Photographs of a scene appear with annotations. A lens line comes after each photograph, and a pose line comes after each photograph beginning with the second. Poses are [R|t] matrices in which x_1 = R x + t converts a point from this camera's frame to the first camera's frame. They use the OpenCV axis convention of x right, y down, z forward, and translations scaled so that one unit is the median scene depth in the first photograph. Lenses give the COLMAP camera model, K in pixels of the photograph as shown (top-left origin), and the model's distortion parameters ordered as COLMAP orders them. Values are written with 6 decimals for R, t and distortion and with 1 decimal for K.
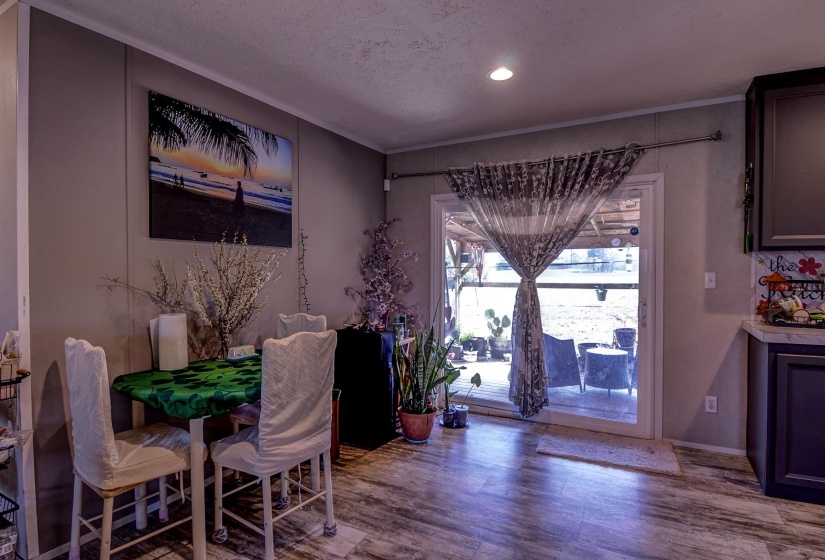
lens RADIAL K [[427.6, 0, 411.3], [0, 427.6, 279.6], [0, 0, 1]] dist [0.042717, -0.050671]
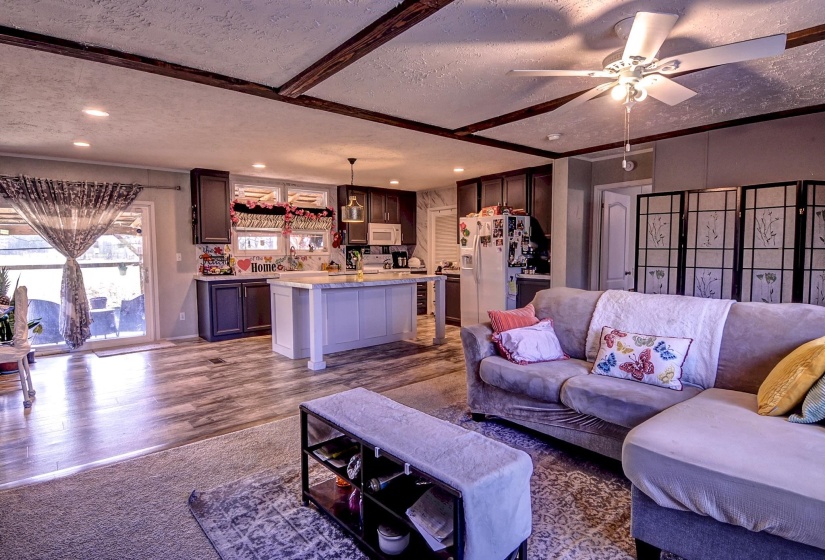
lens RADIAL K [[427.6, 0, 411.3], [0, 427.6, 279.6], [0, 0, 1]] dist [0.042717, -0.050671]
pose [[0.352067, -0.062129, 0.933911, -0.786290], [0.024854, 0.998063, 0.057028, 0.017575], [-0.935645, 0.003134, 0.352929, -0.714638]]
